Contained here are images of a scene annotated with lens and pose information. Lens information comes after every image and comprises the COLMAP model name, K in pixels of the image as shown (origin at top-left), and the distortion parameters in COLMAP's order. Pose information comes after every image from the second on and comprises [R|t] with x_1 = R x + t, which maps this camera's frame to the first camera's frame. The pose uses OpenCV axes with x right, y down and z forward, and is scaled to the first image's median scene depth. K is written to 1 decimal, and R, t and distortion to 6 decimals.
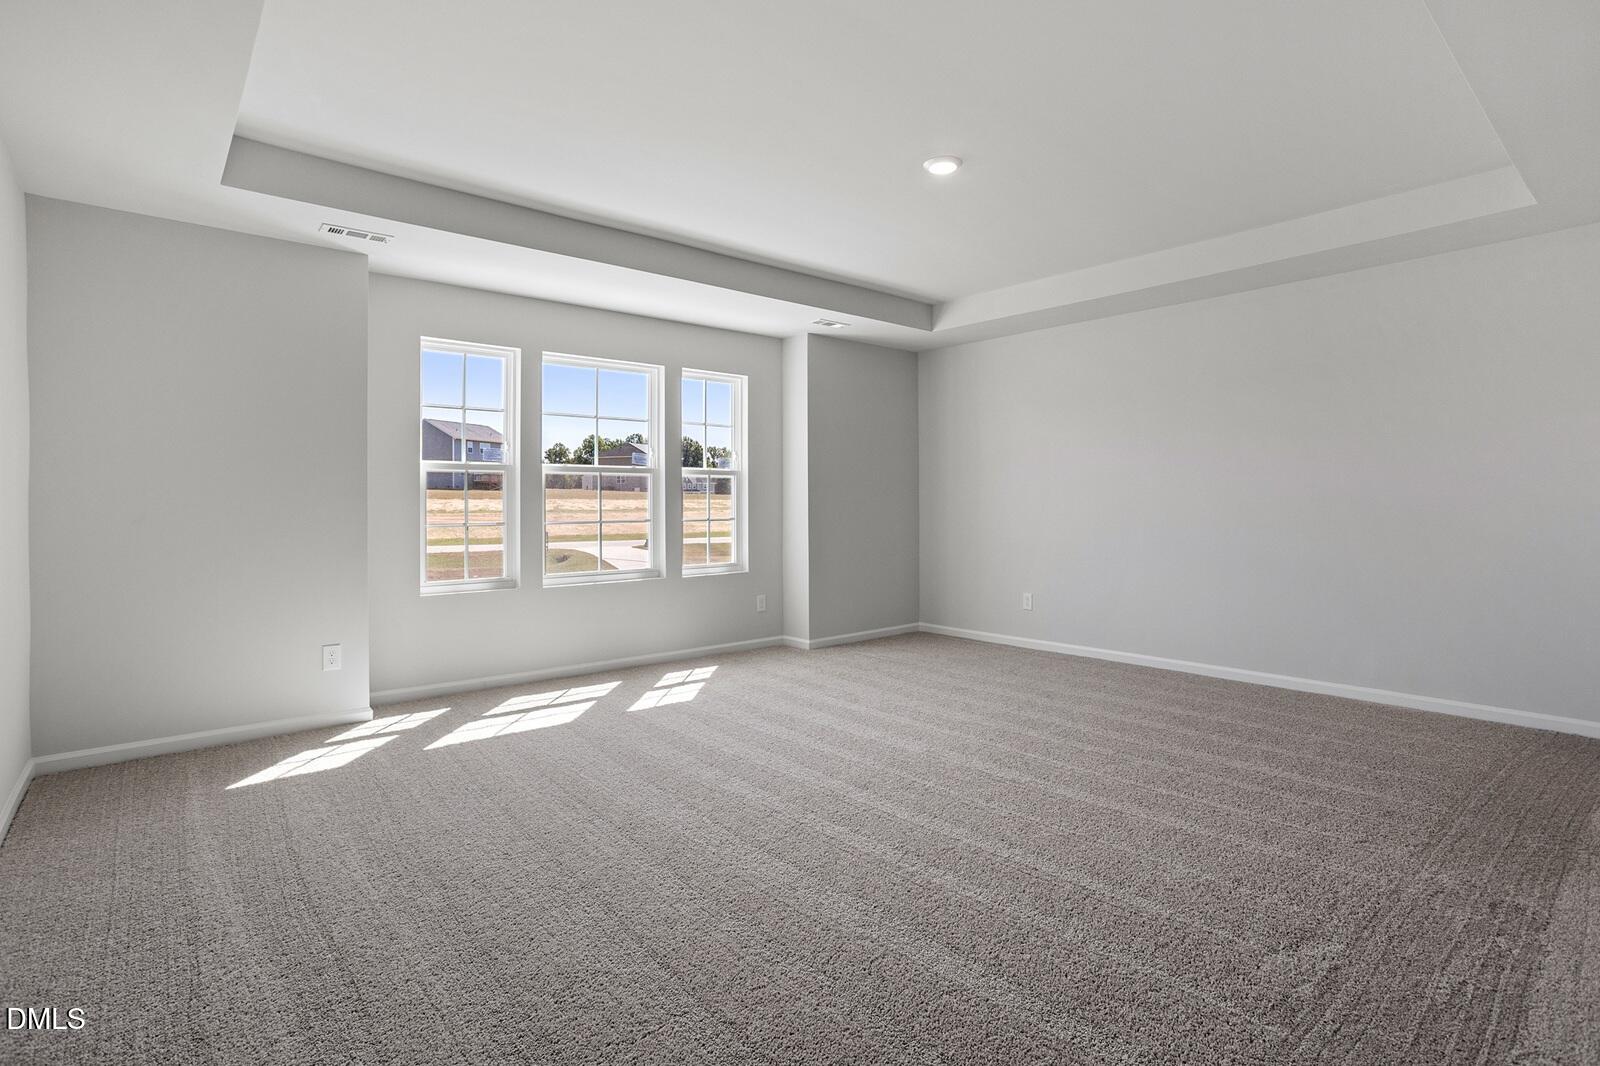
lens RADIAL K [[802.0, 0, 800.4], [0, 802.0, 505.8], [0, 0, 1]] dist [-0.001304, -0.000178]
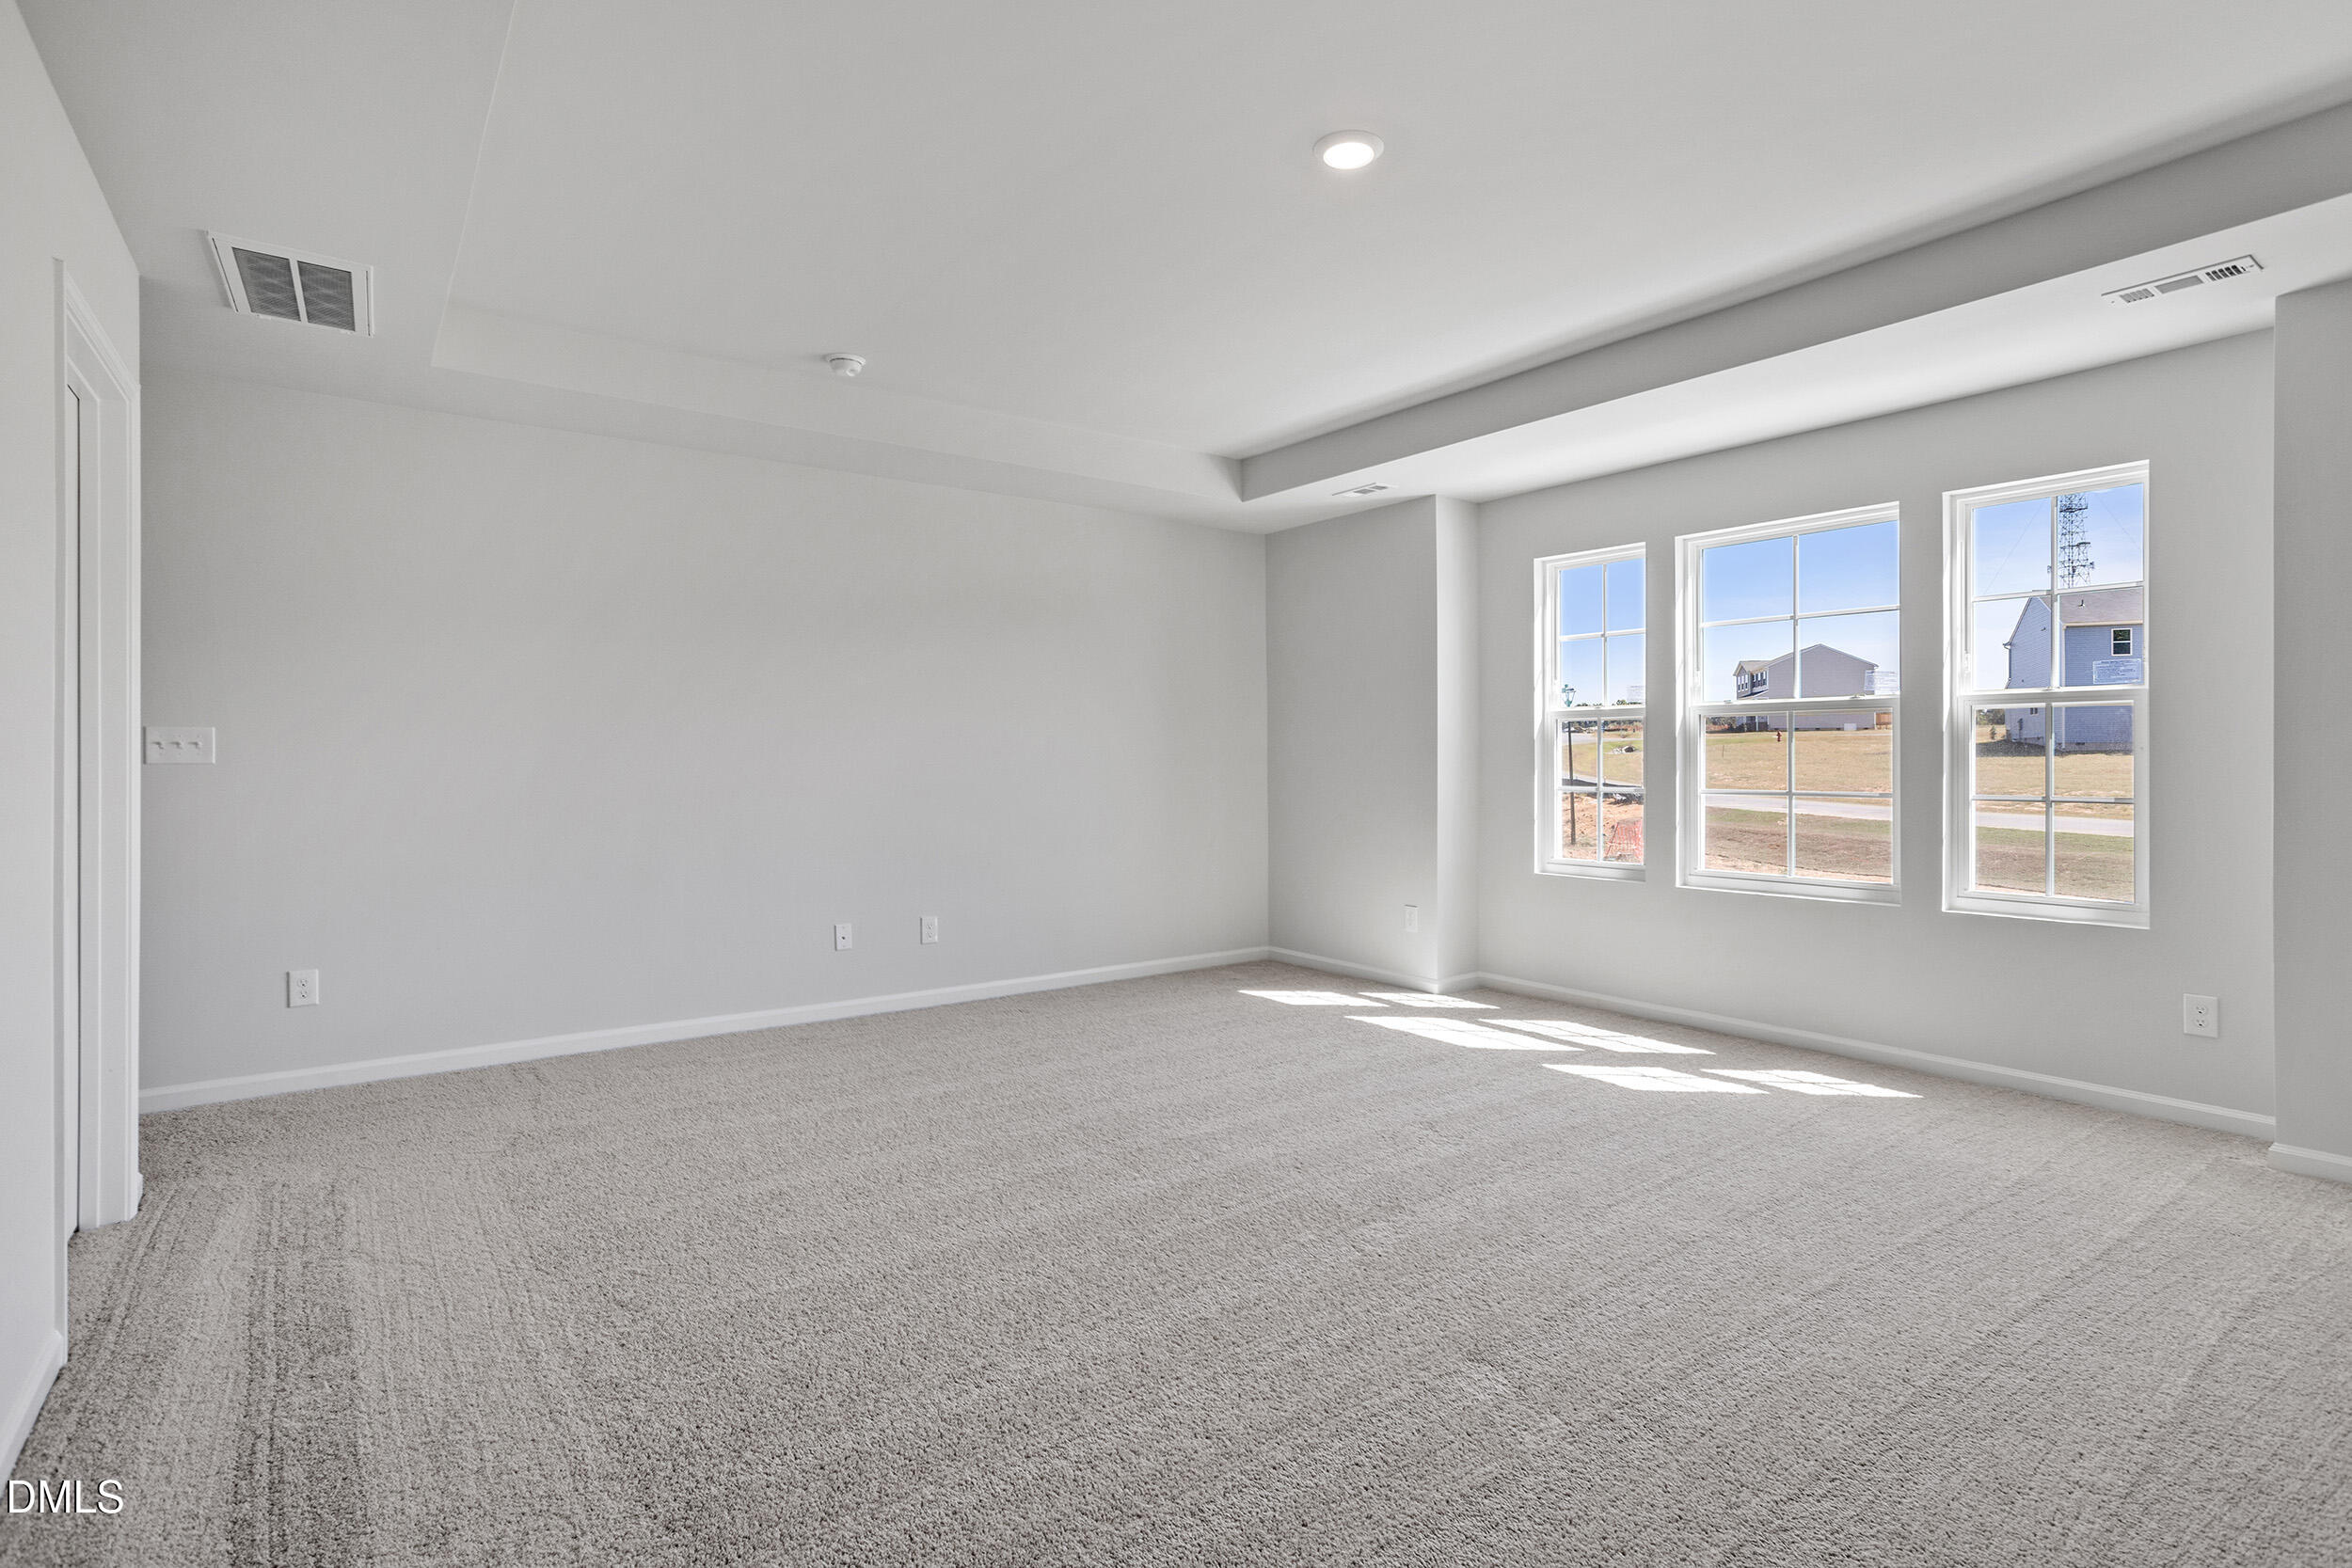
lens RADIAL K [[1167.0, 0, 1181.1], [0, 1167.0, 750.5], [0, 0, 1]] dist [-0.055952, 0.031180]
pose [[-0.068823, -0.005366, -0.997614, 0.648294], [-0.003705, 0.999980, -0.005123, -0.005499], [0.997622, 0.003343, -0.068841, 0.626889]]
